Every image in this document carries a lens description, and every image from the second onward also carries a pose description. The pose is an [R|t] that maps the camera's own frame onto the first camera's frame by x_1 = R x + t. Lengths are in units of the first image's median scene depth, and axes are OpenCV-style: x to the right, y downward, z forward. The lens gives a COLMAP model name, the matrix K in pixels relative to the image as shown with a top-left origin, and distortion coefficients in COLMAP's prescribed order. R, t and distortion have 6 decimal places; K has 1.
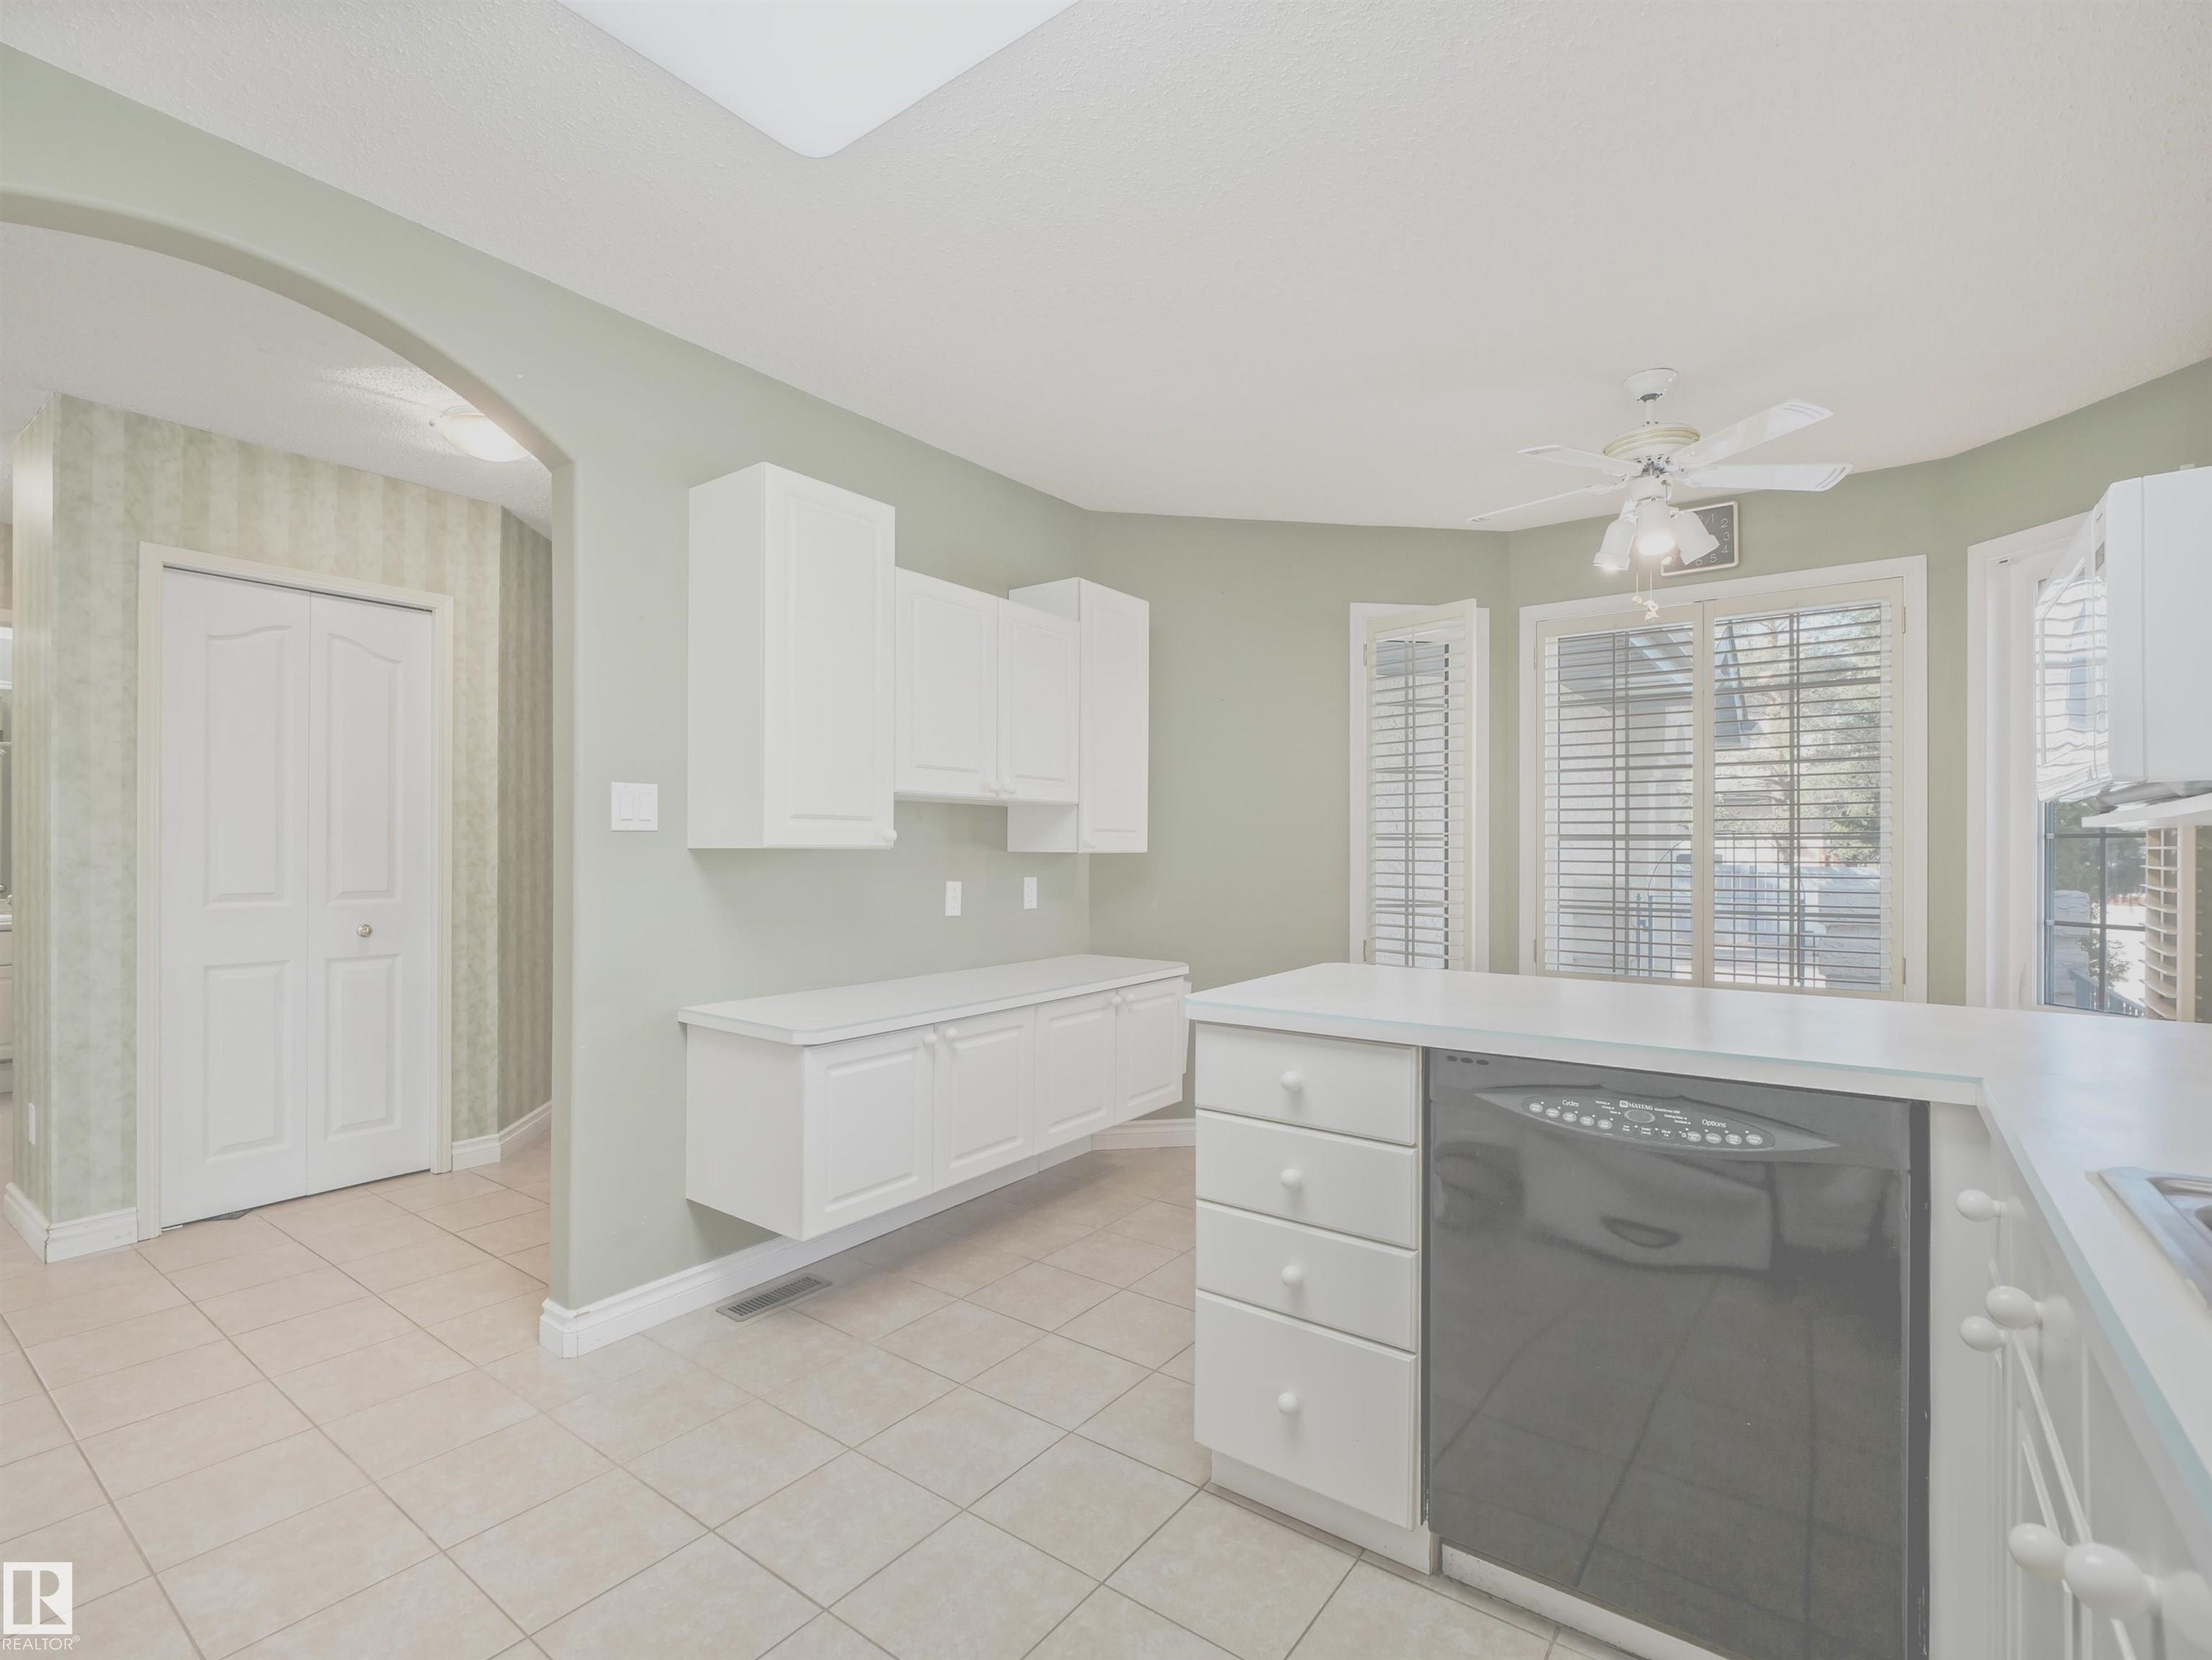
lens RADIAL K [[1017.9, 0, 1109.8], [0, 1017.9, 838.9], [0, 0, 1]] dist [-0.010270, -0.006478]
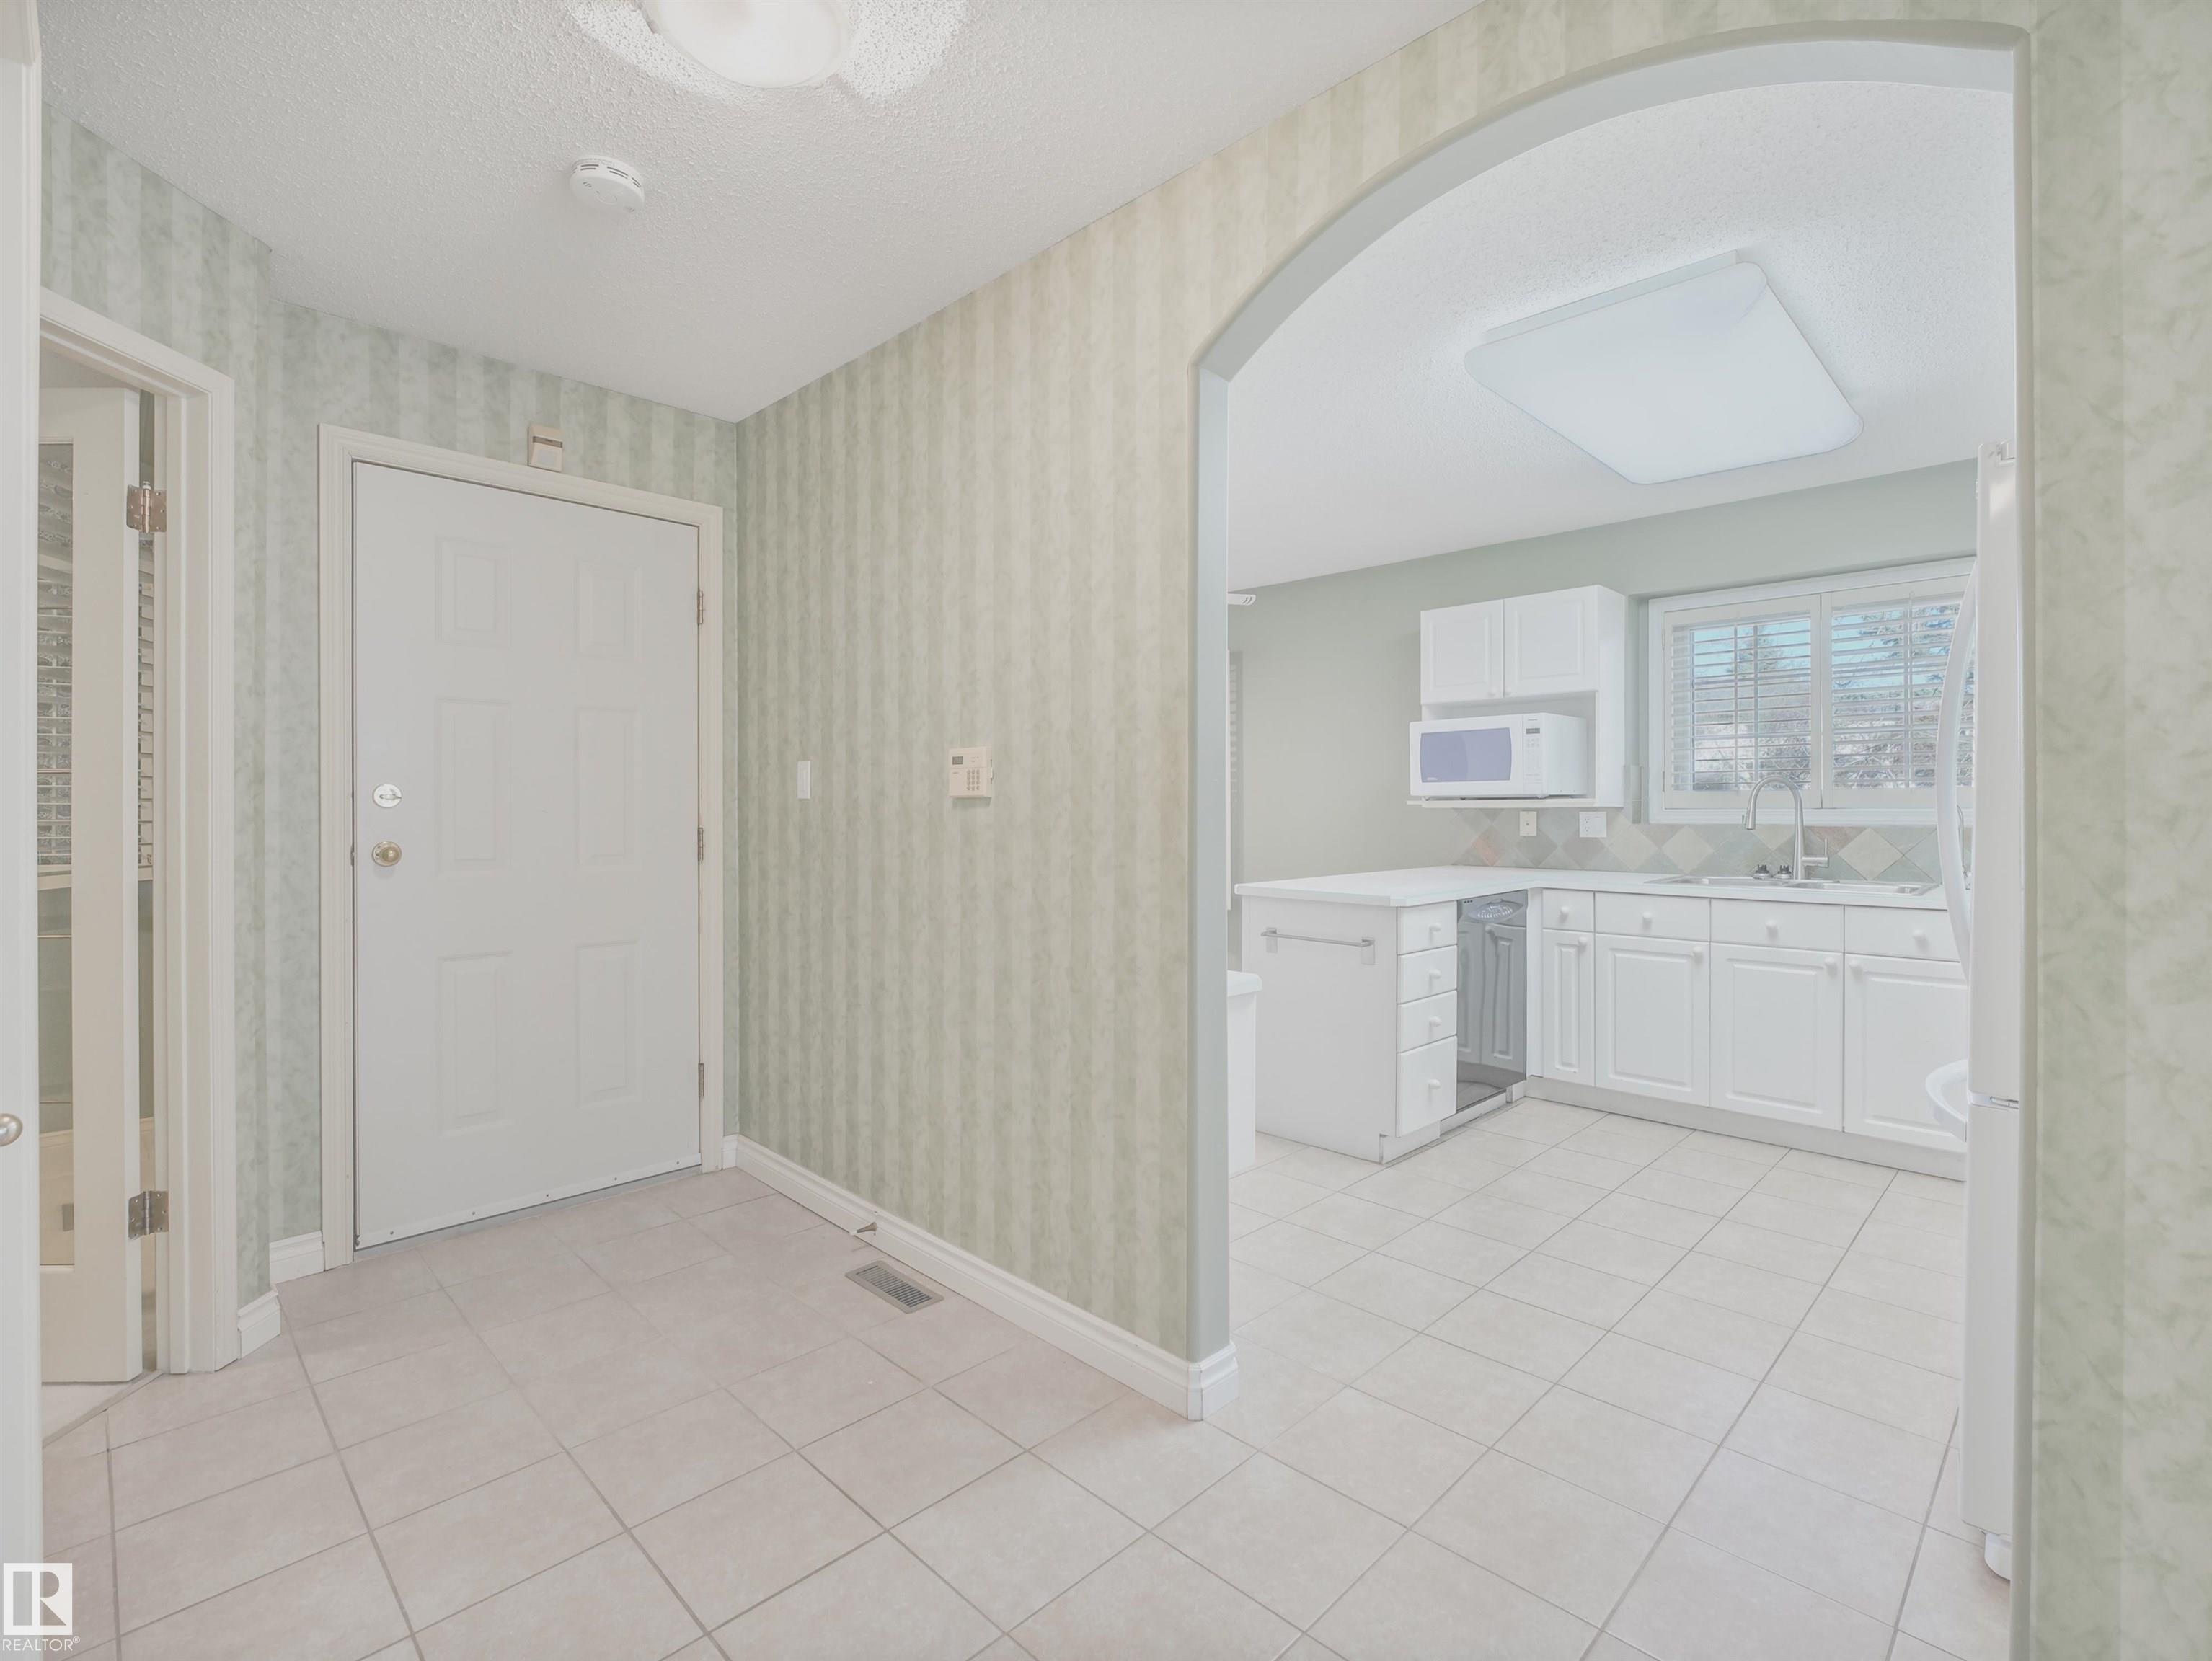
lens RADIAL K [[1014.0, 0, 1118.4], [0, 1014.0, 810.5], [0, 0, 1]] dist [-0.001140, 0.000194]
pose [[0.141125, -0.001976, 0.989990, -1.168211], [-0.005293, 0.999982, 0.002750, -0.000378], [-0.989978, -0.005628, 0.141112, 0.806233]]
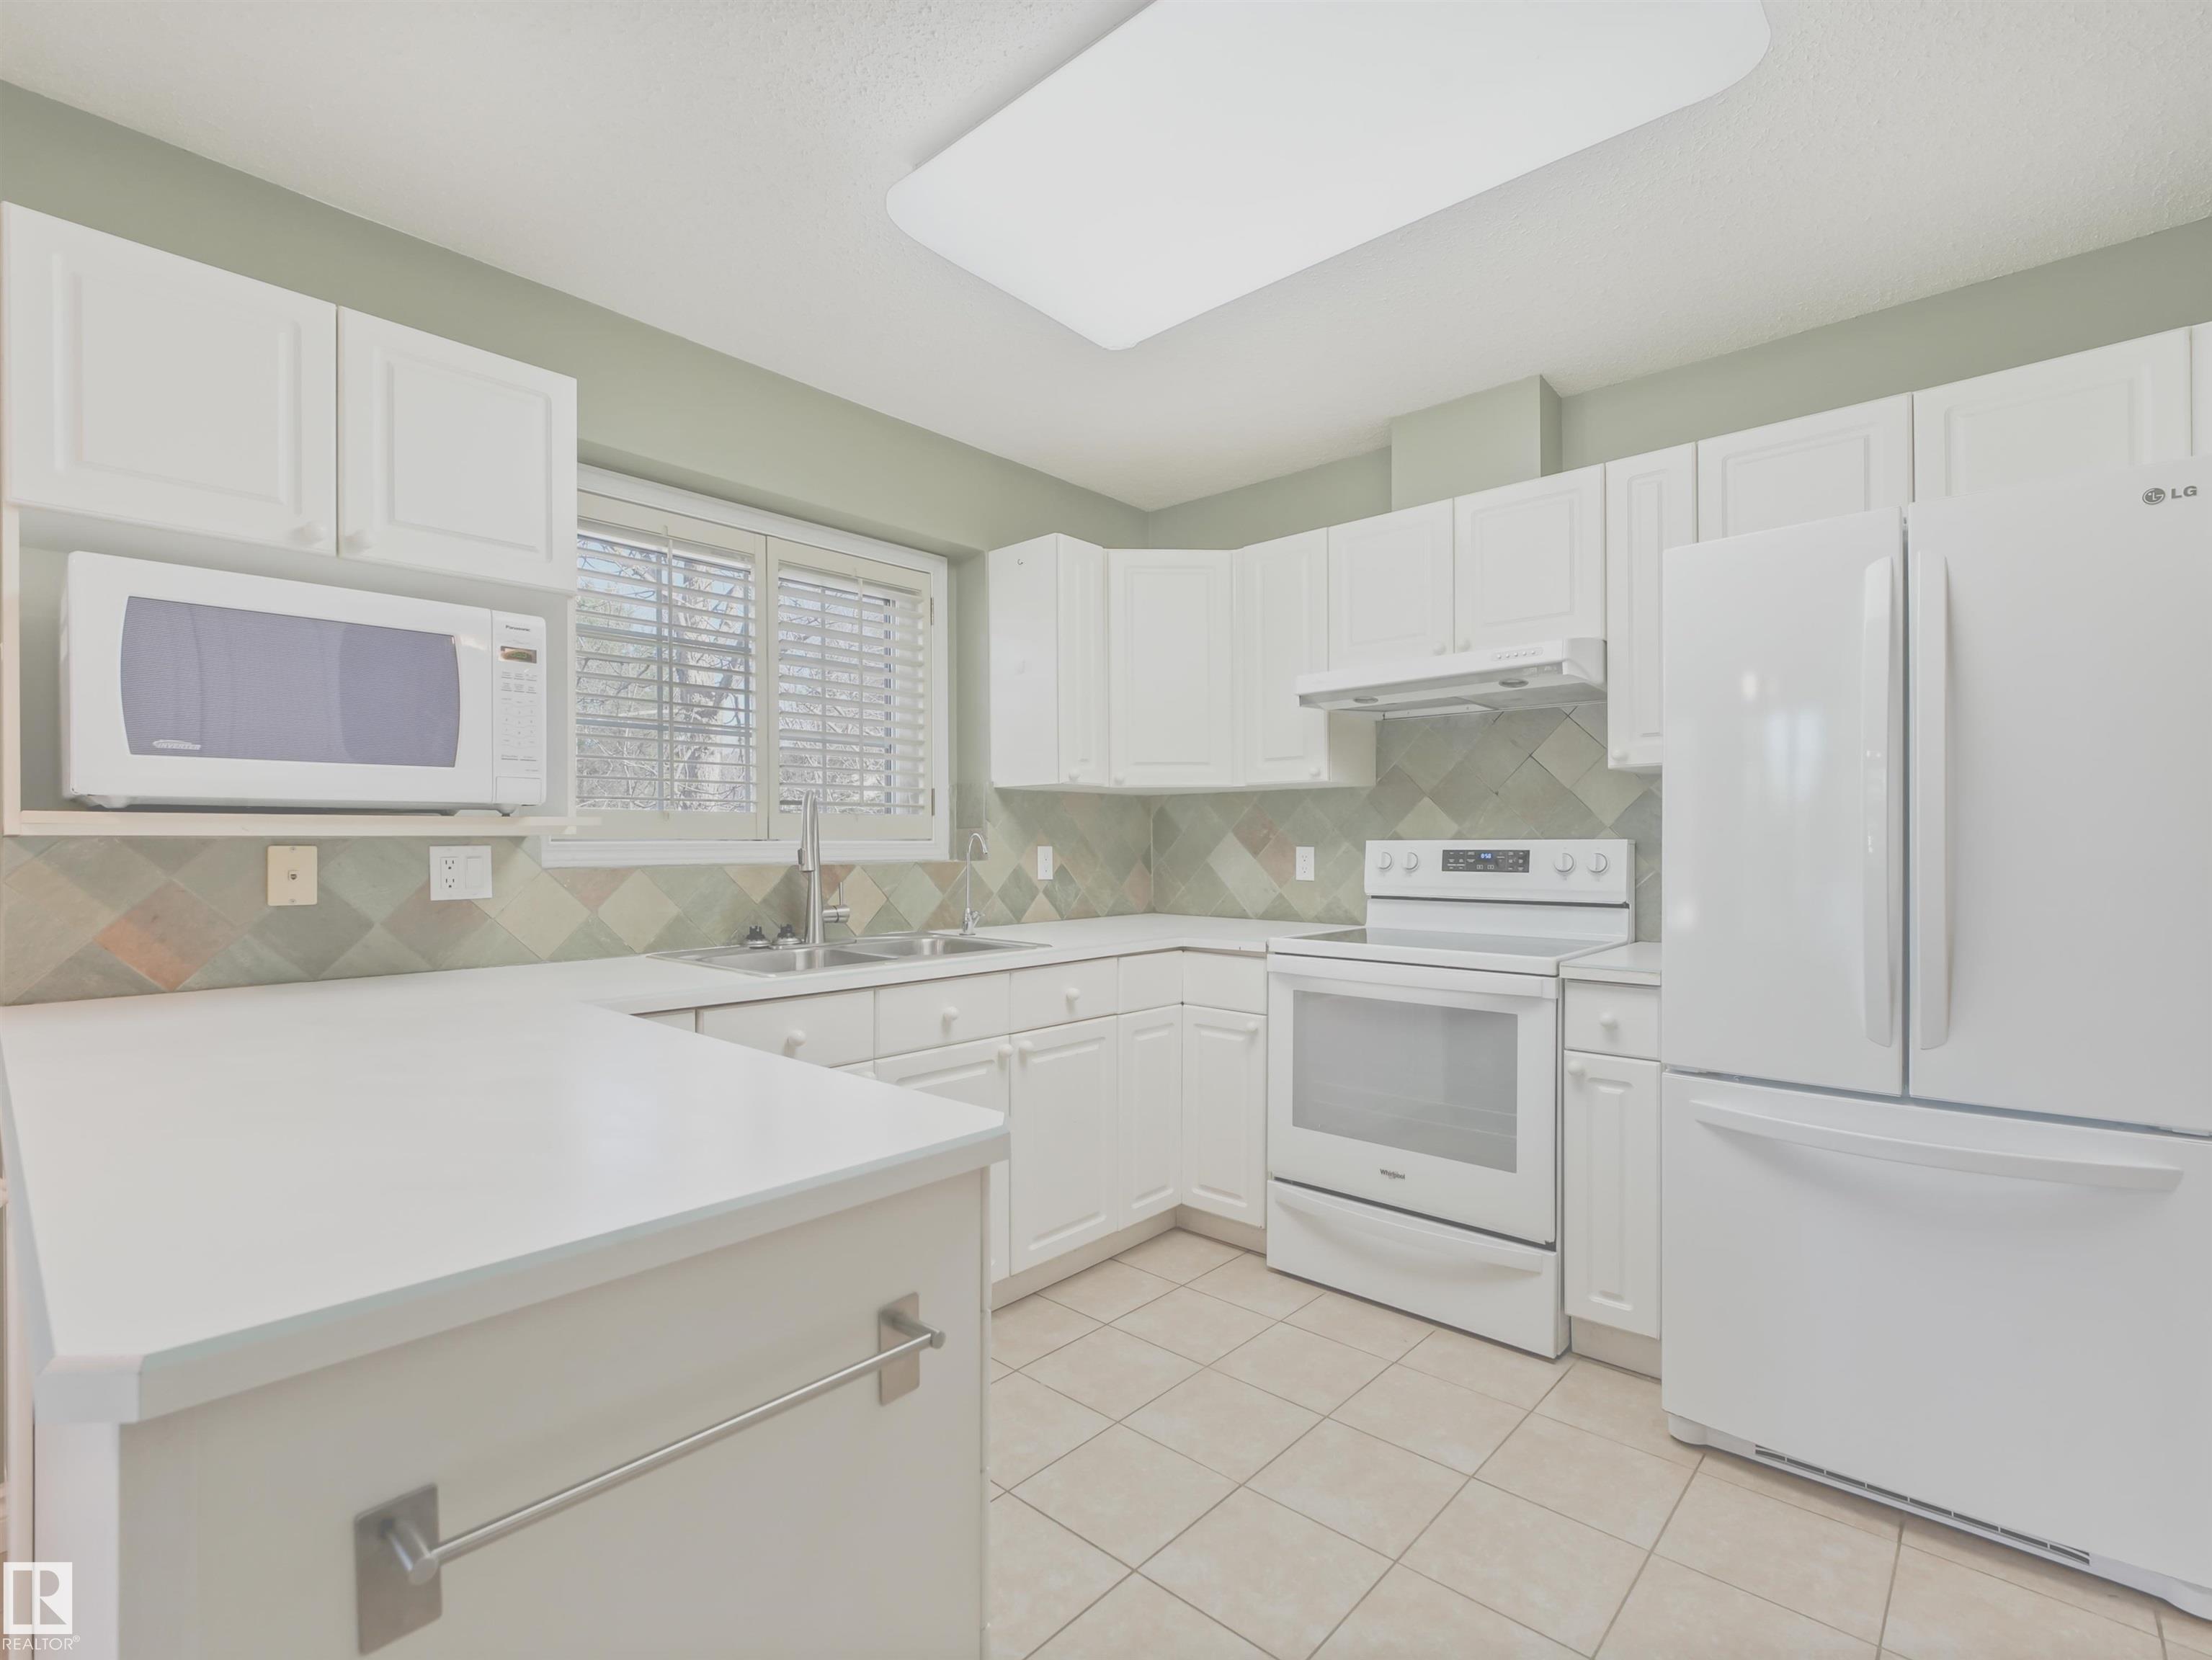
lens RADIAL K [[1032.5, 0, 1093.0], [0, 1032.5, 842.4], [0, 0, 1]] dist [-0.003508, -0.000575]
pose [[-0.994166, 0.001667, 0.107852, -0.025002], [0.001018, 0.999981, -0.006070, 0.004696], [-0.107860, -0.005925, -0.994148, 1.014533]]
